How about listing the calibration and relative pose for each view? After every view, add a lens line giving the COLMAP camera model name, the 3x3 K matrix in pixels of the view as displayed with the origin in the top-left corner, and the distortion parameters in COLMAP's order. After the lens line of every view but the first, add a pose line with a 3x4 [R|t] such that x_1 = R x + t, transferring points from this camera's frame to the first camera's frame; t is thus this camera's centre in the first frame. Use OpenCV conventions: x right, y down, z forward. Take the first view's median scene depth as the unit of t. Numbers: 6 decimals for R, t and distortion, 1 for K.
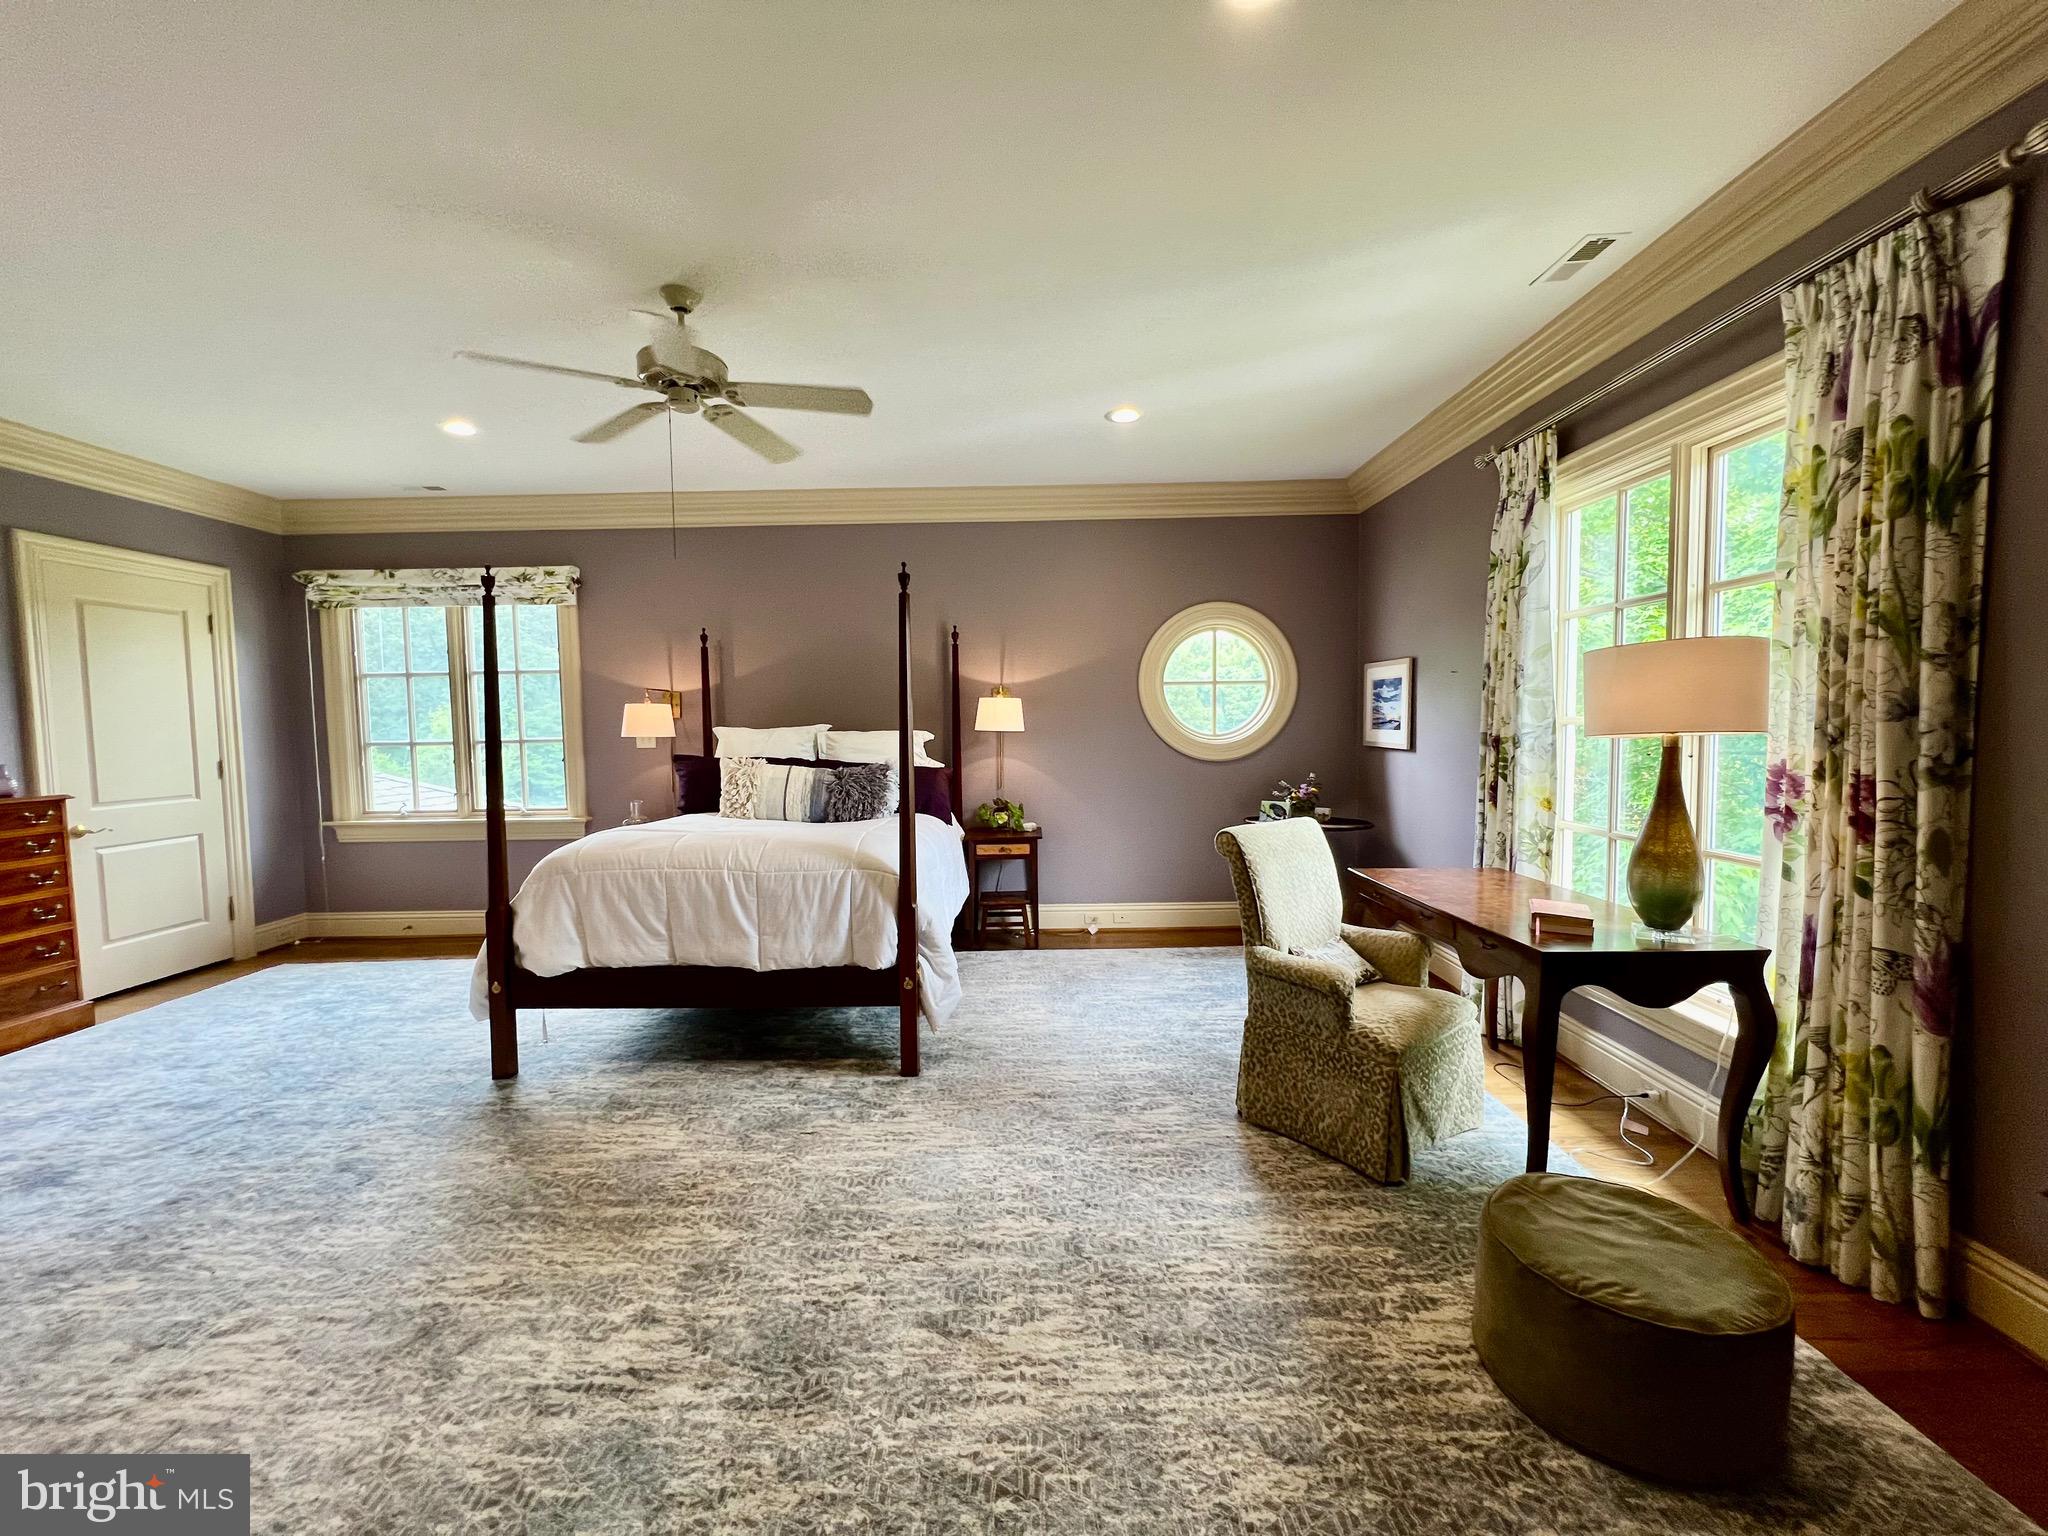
lens RADIAL K [[818.1, 0, 1024.1], [0, 818.1, 771.2], [0, 0, 1]] dist [-0.000078, -0.000318]
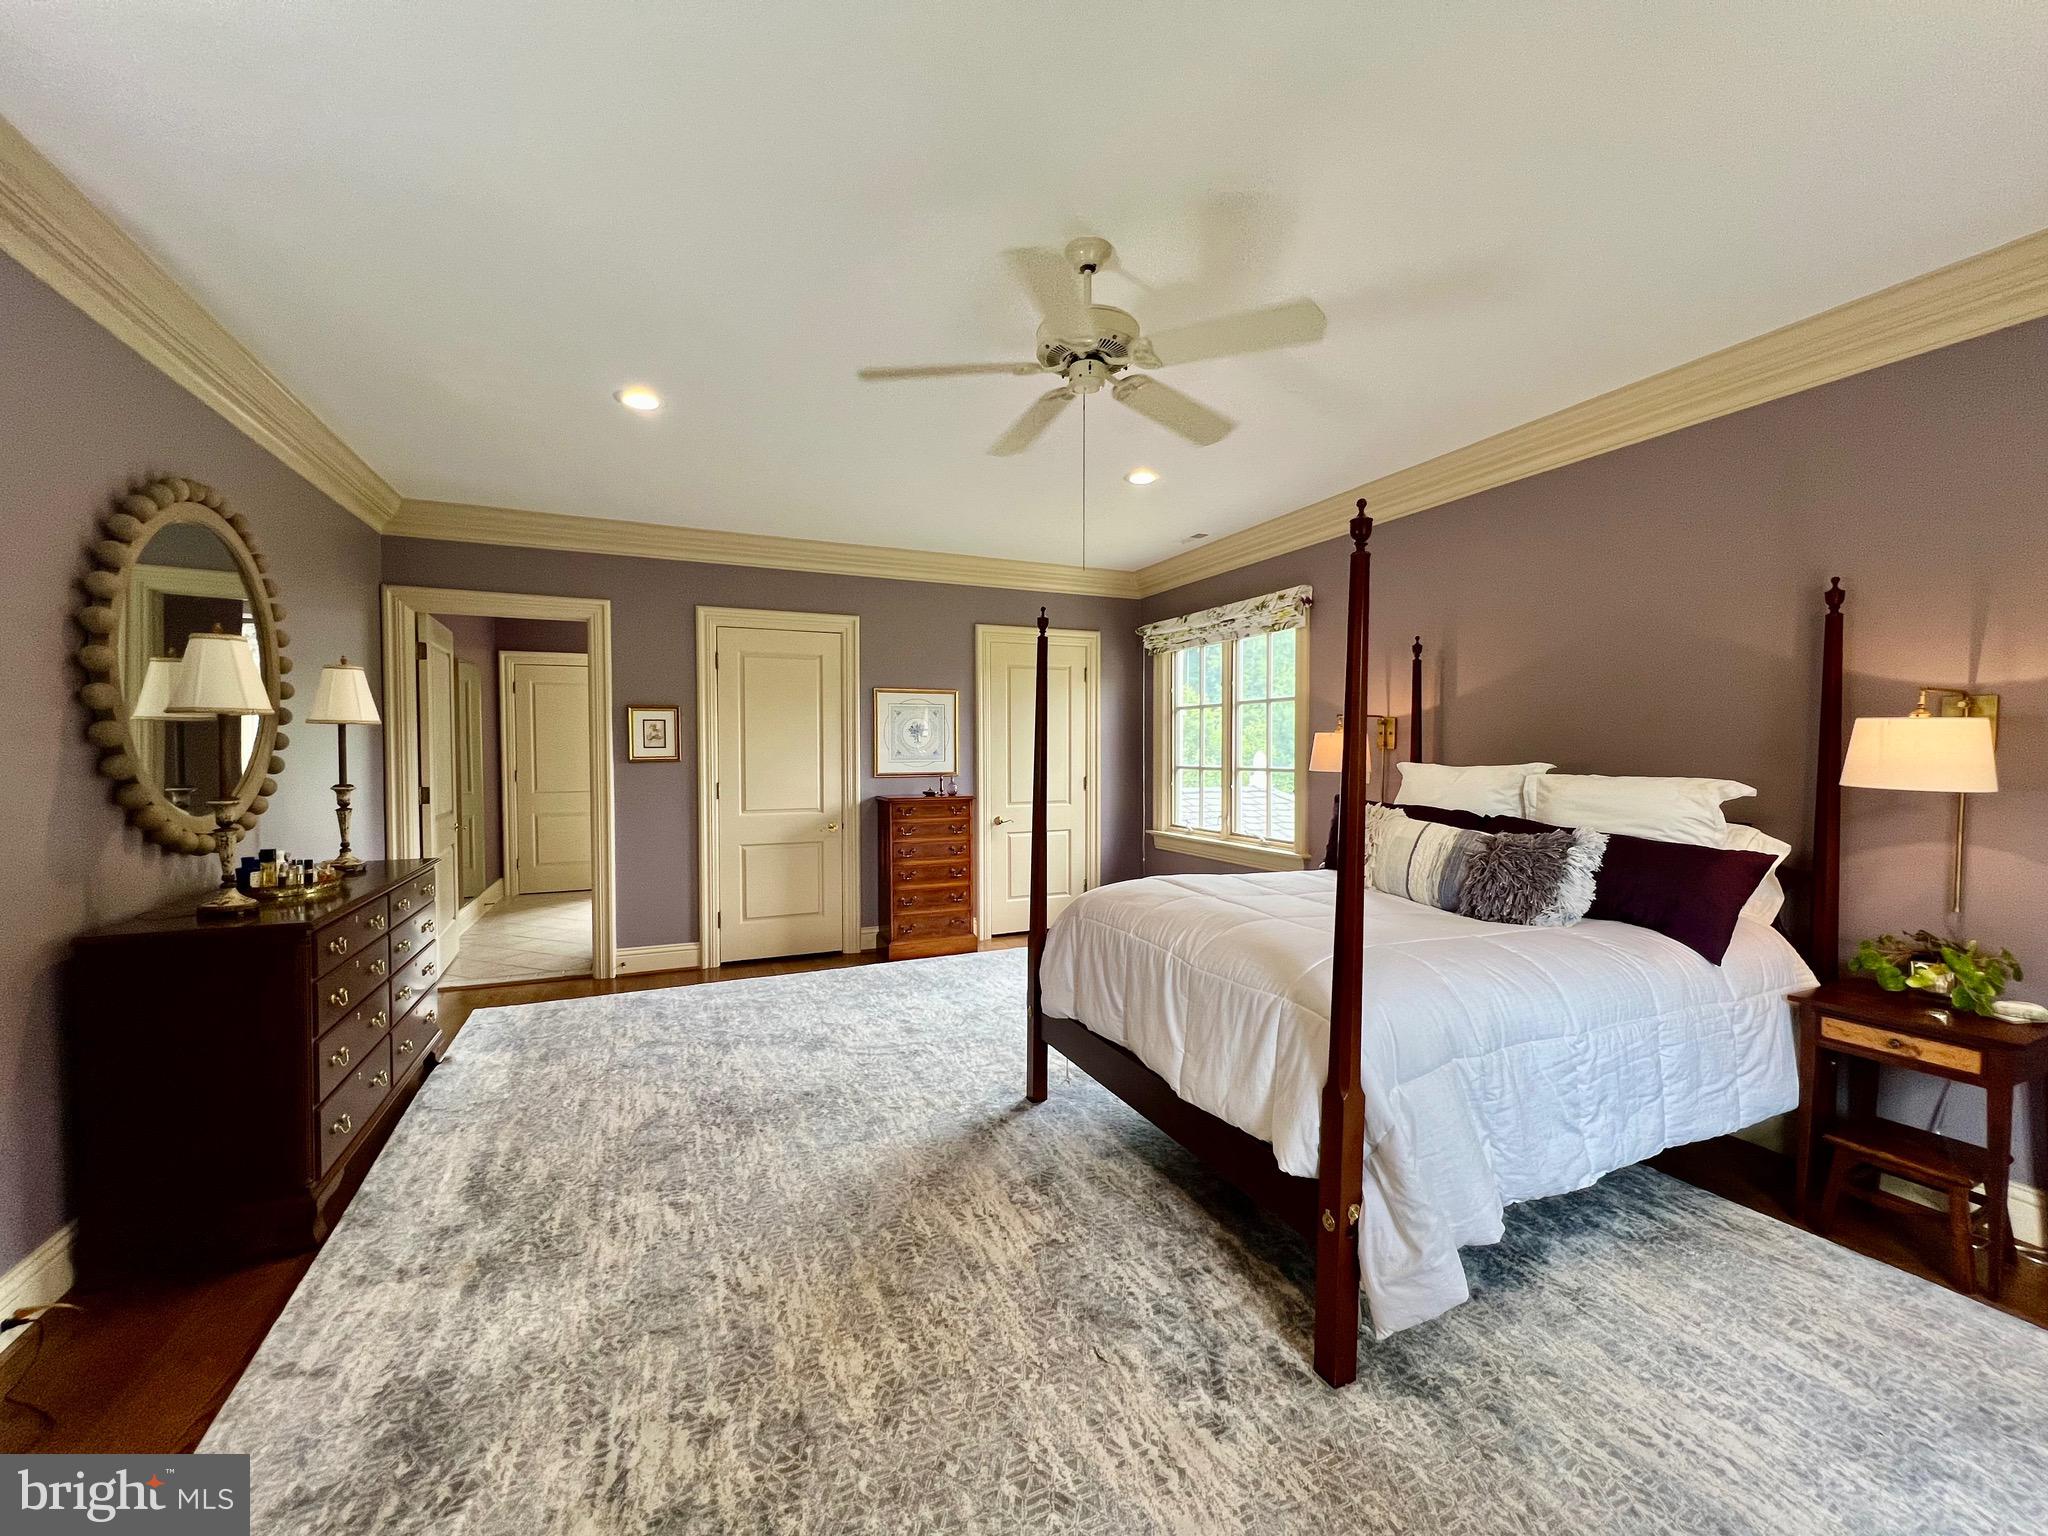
lens RADIAL K [[818.1, 0, 1026.2], [0, 818.1, 771.5], [0, 0, 1]] dist [-0.000078, -0.000318]
pose [[0.415974, 0.040518, -0.908473, 0.211283], [-0.059677, 0.998070, 0.017189, -0.042946], [0.907416, 0.047065, 0.417589, 0.400737]]
